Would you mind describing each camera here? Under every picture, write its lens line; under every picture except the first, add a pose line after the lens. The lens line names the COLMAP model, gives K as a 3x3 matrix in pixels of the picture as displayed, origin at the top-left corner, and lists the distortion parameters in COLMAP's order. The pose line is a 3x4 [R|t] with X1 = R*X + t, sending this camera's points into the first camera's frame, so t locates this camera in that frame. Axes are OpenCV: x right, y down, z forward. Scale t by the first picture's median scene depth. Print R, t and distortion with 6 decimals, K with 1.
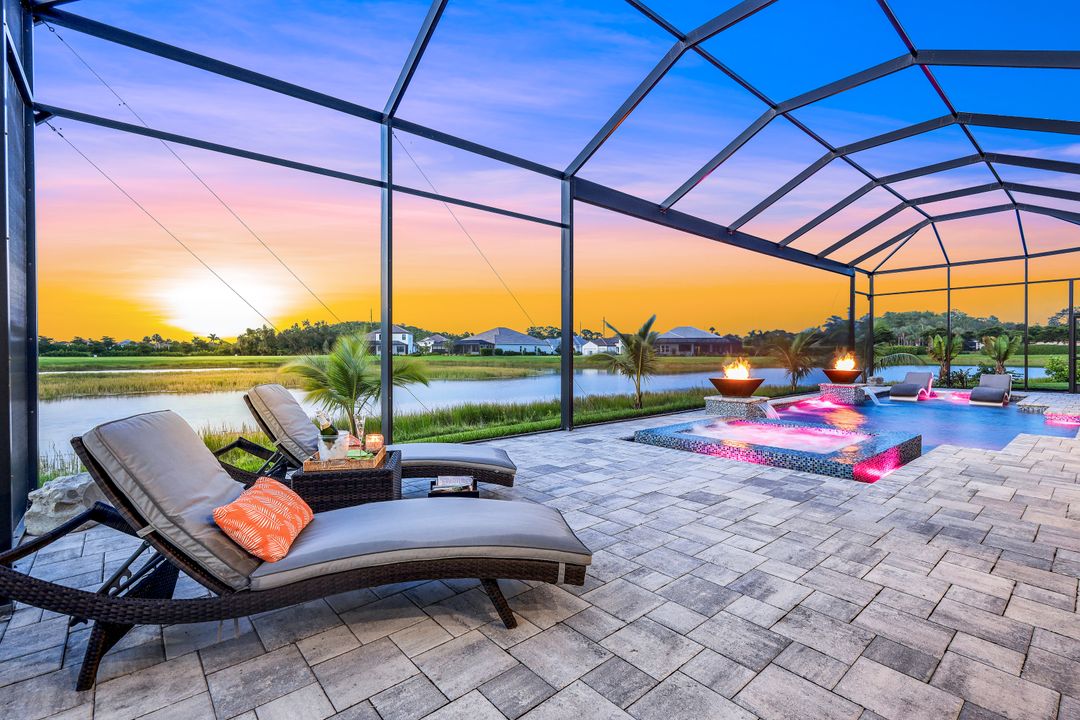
lens RADIAL K [[486.8, 0, 538.0], [0, 486.8, 356.6], [0, 0, 1]] dist [-0.001682, -0.000014]
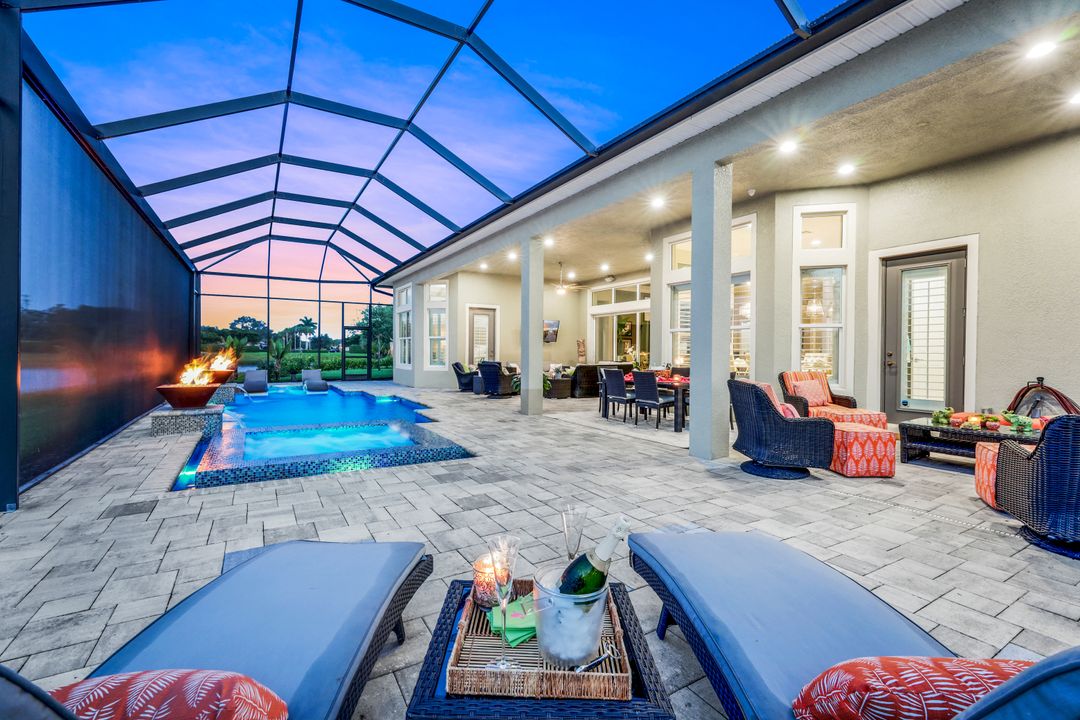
lens RADIAL K [[464.9, 0, 534.4], [0, 464.9, 356.2], [0, 0, 1]] dist [-0.000856, -0.000029]
pose [[0.176415, -0.005177, 0.984302, -0.615095], [0.001166, 0.999987, 0.005050, -0.018461], [-0.984315, 0.000256, 0.176419, 0.744021]]
